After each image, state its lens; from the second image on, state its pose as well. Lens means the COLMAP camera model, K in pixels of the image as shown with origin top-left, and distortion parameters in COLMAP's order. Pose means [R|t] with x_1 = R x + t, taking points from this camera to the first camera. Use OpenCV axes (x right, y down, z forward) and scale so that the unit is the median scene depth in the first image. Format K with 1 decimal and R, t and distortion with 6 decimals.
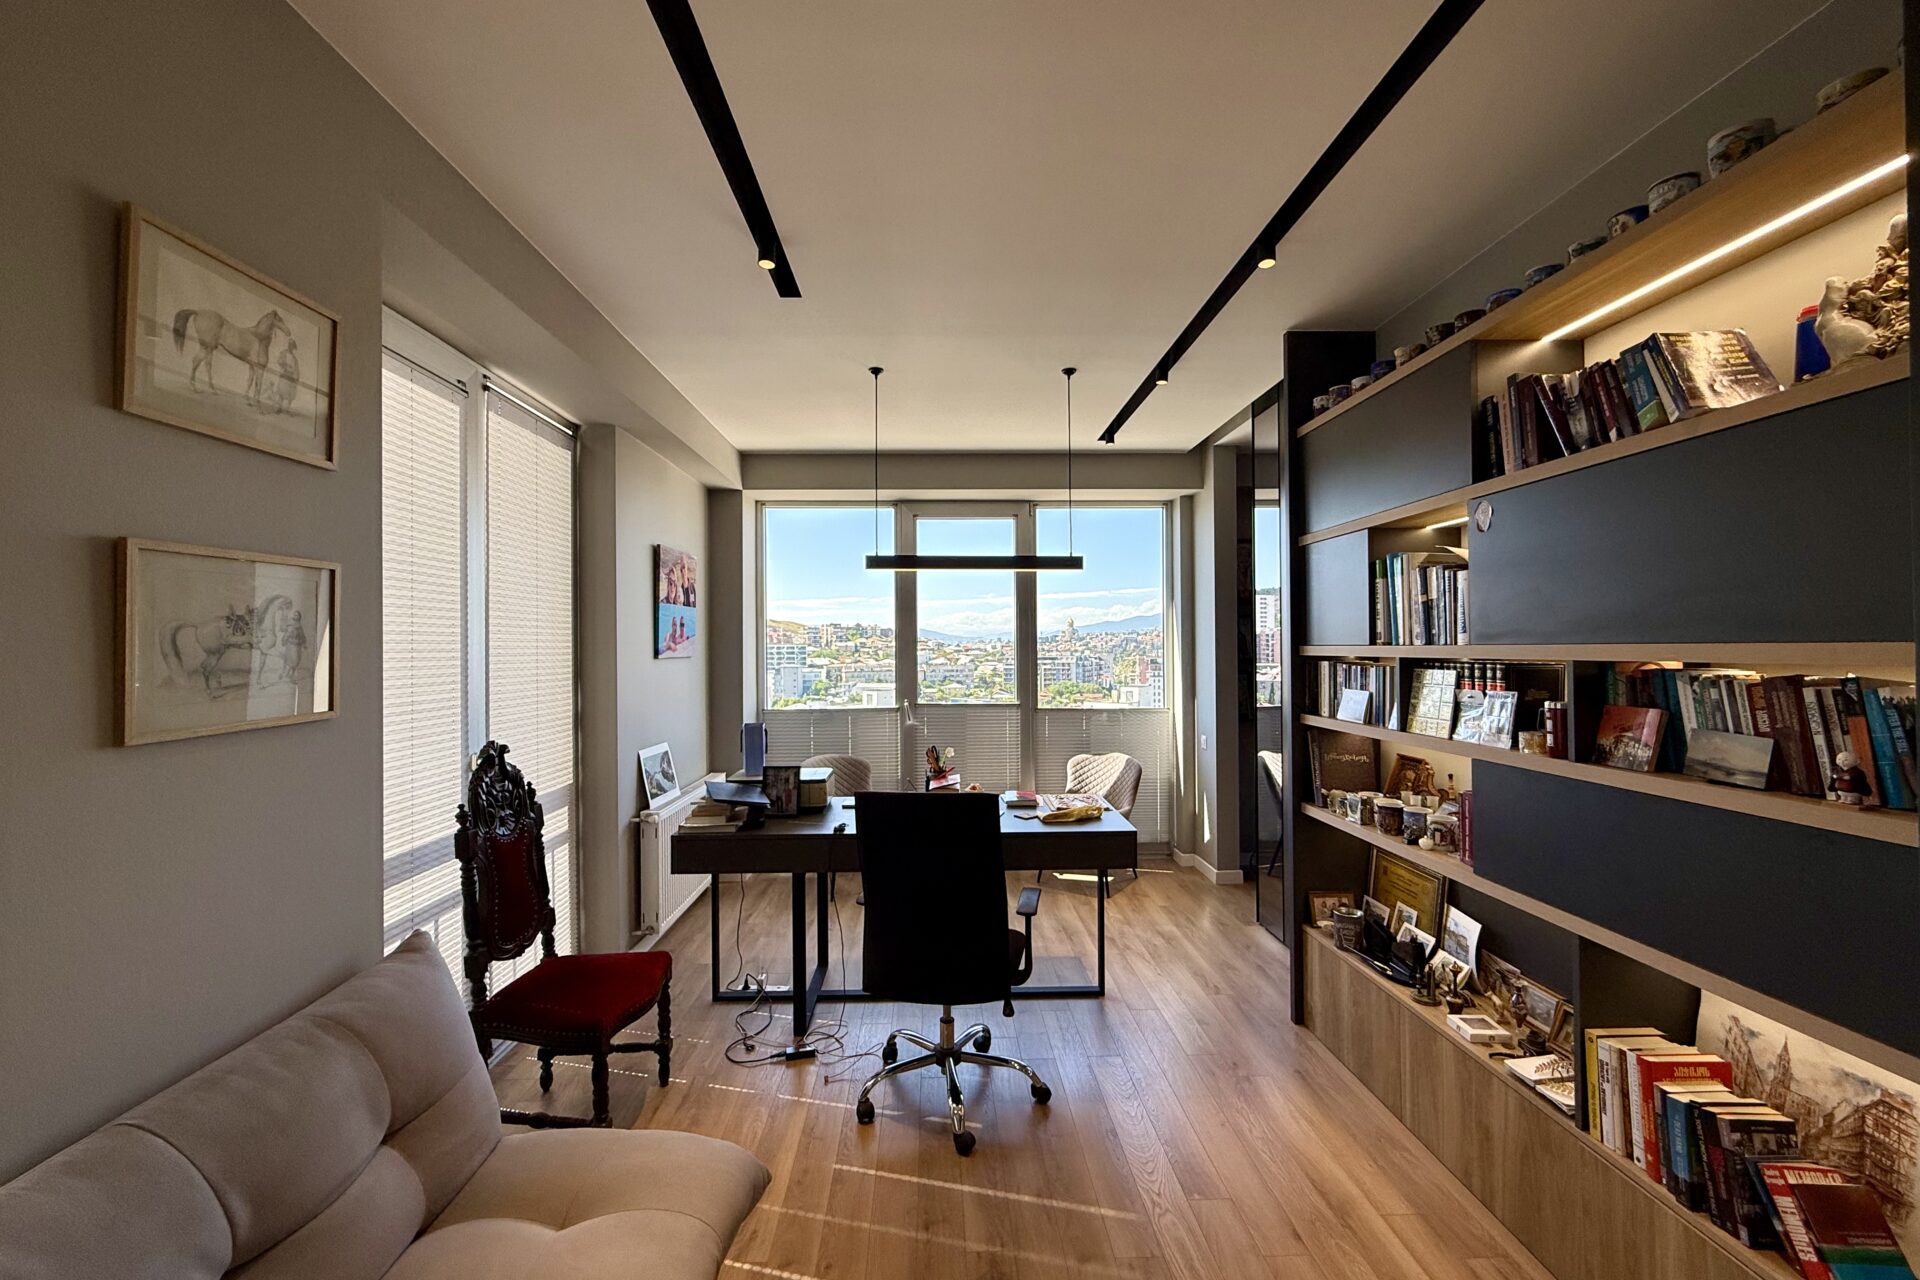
lens RADIAL K [[766.1, 0, 954.6], [0, 766.1, 641.2], [0, 0, 1]] dist [0.000722, -0.000012]
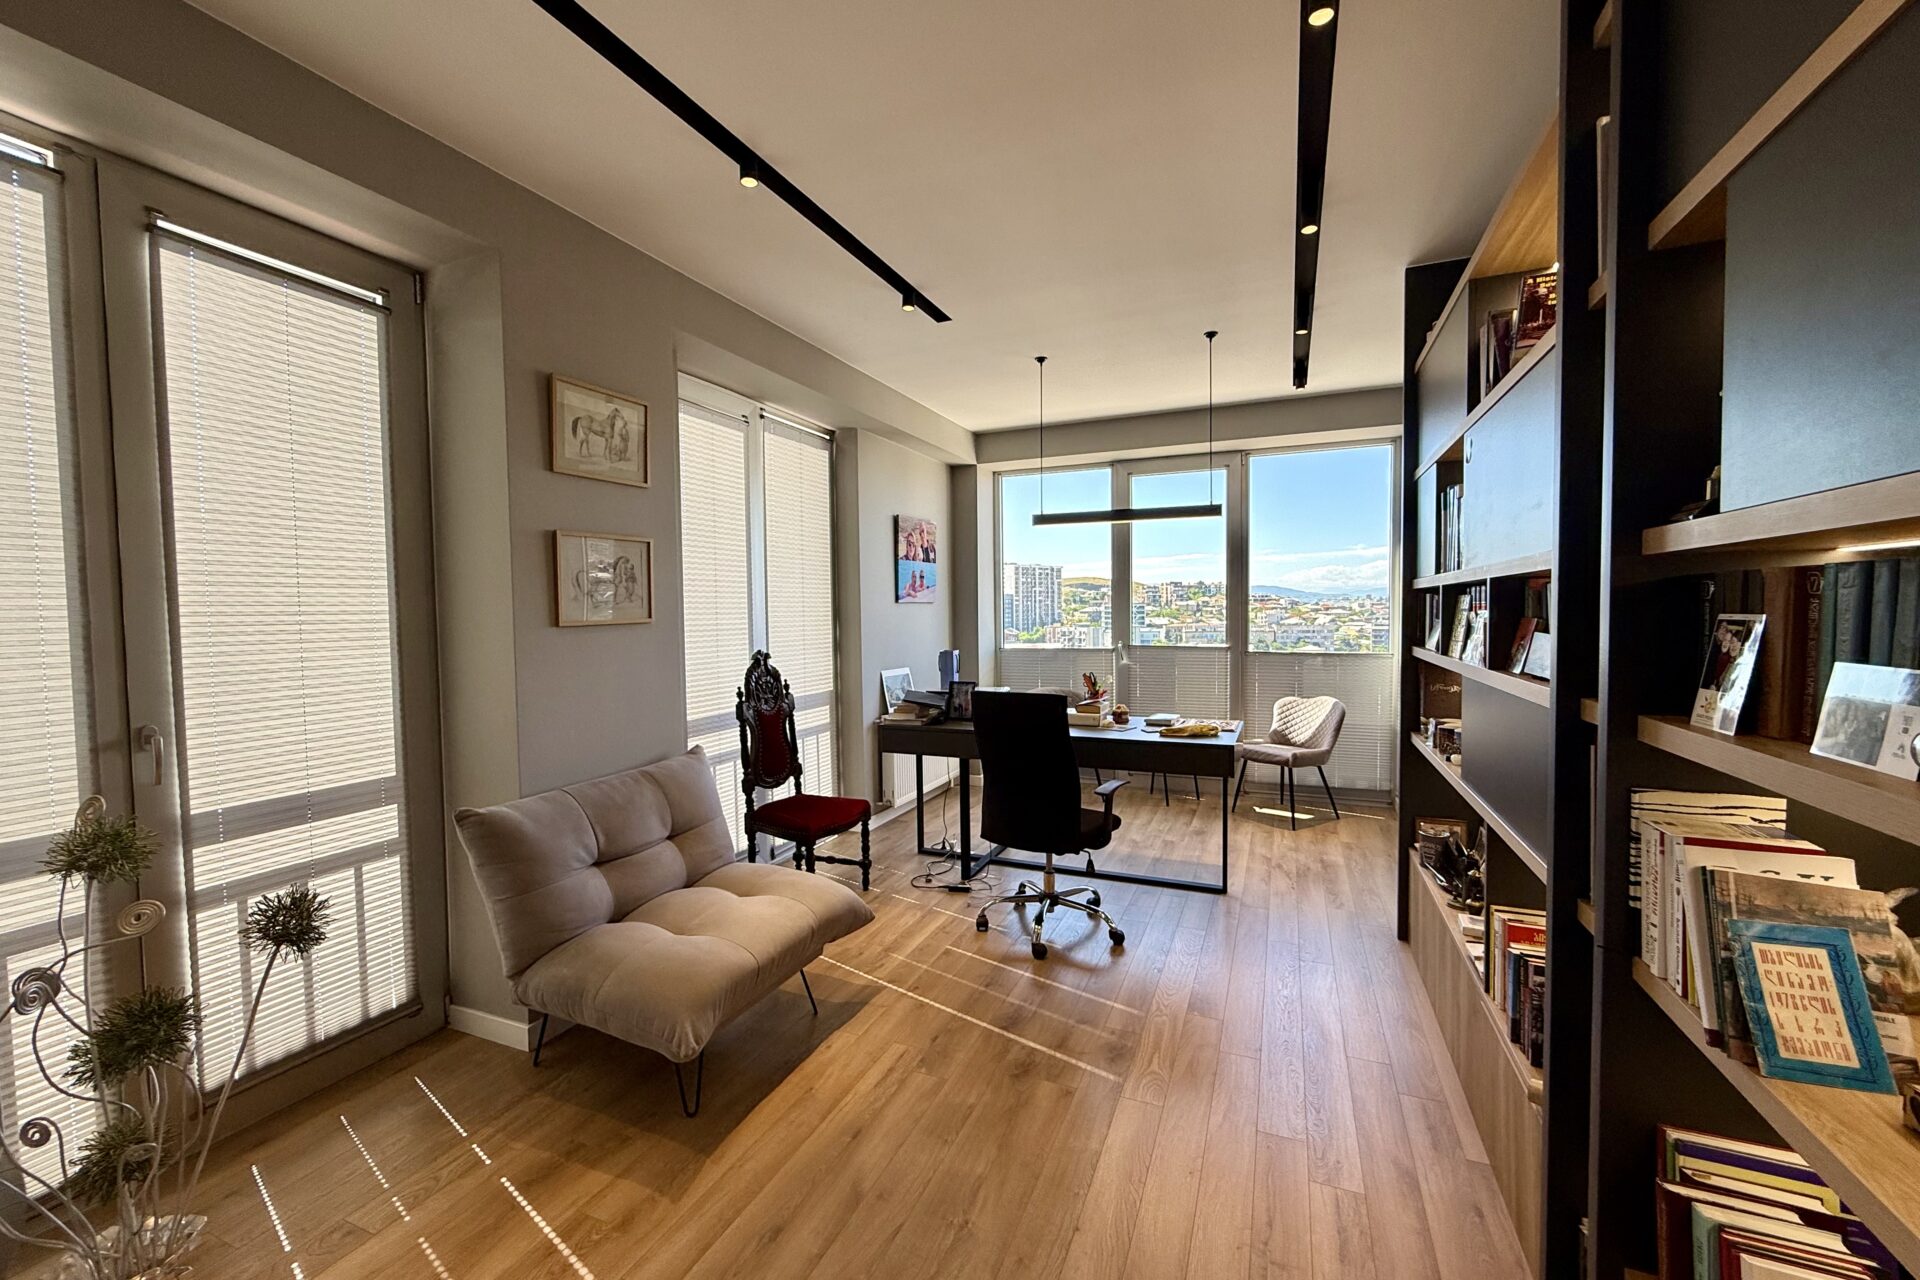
lens RADIAL K [[766.1, 0, 954.6], [0, 766.1, 641.2], [0, 0, 1]] dist [0.000722, -0.000012]
pose [[0.906845, 0.012720, -0.421273, 0.307457], [0.009617, 0.998660, 0.050856, 0.028046], [0.421355, -0.050170, 0.905507, -0.180069]]
